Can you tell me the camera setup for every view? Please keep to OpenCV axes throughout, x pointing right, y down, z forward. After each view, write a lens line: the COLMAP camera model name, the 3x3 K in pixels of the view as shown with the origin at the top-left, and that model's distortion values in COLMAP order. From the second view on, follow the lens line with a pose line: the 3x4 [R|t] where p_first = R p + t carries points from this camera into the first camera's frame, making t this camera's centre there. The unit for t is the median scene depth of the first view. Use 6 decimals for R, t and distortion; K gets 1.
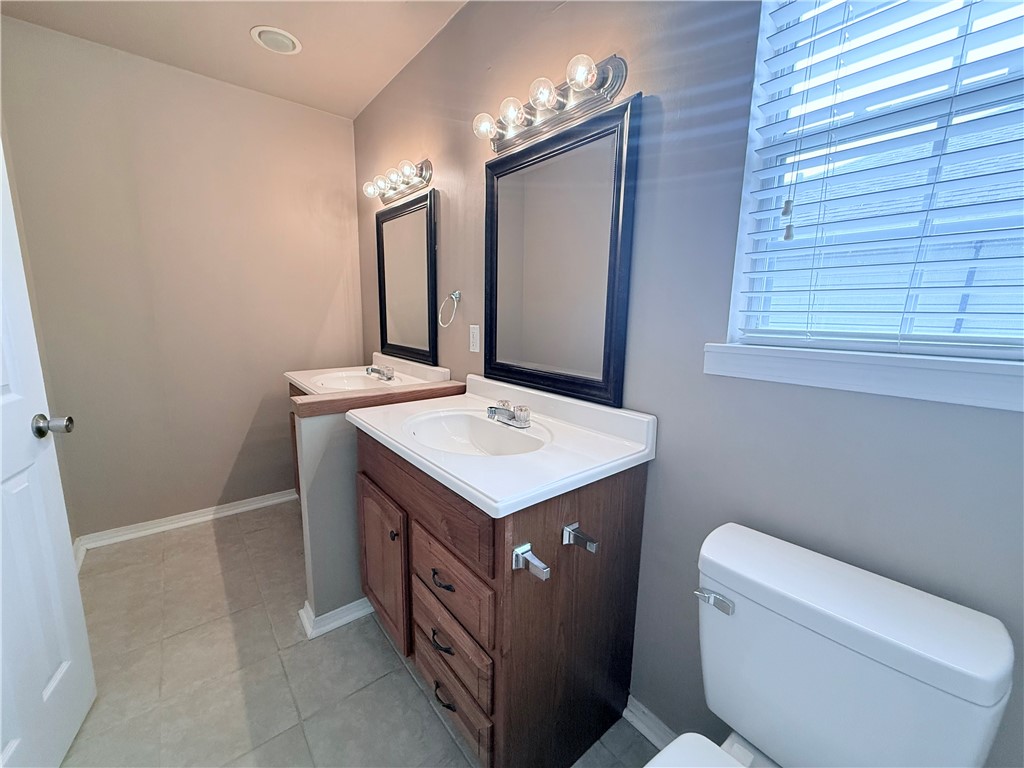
lens RADIAL K [[414.2, 0, 512.0], [0, 414.2, 384.0], [0, 0, 1]] dist [-0.001856, 0.000034]
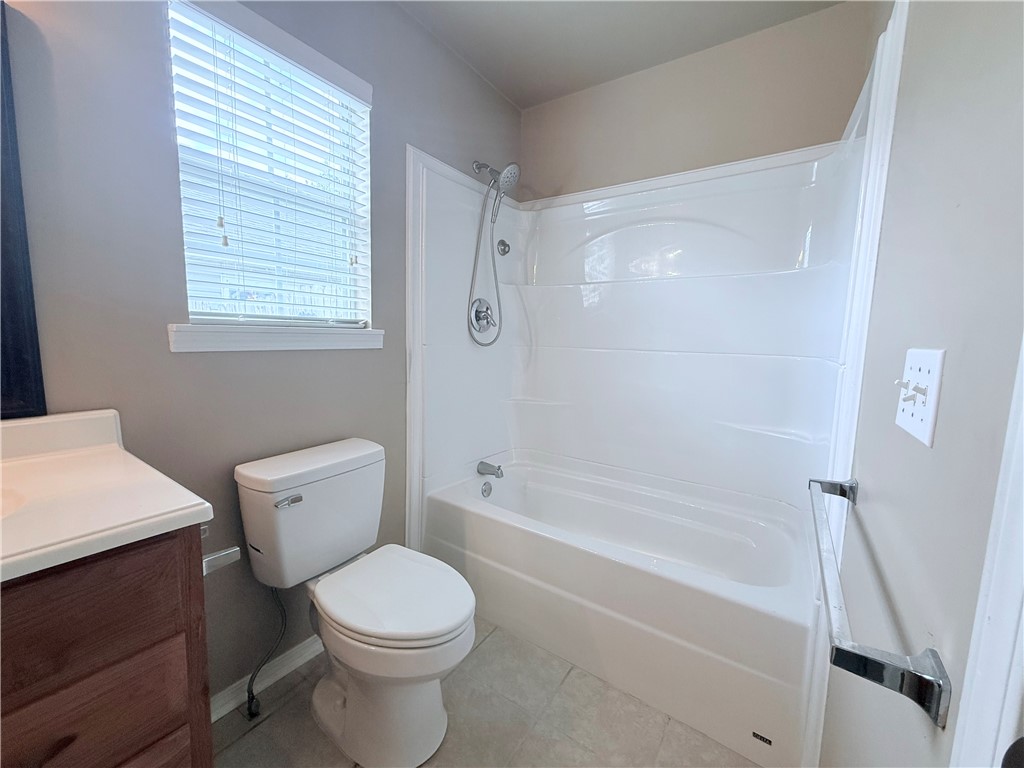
lens RADIAL K [[414.2, 0, 512.0], [0, 414.2, 384.0], [0, 0, 1]] dist [-0.001856, 0.000034]
pose [[-0.302422, -0.135152, 0.943544, -0.971709], [0.128375, 0.975102, 0.180819, -0.031472], [-0.944490, 0.175811, -0.277542, 0.568942]]
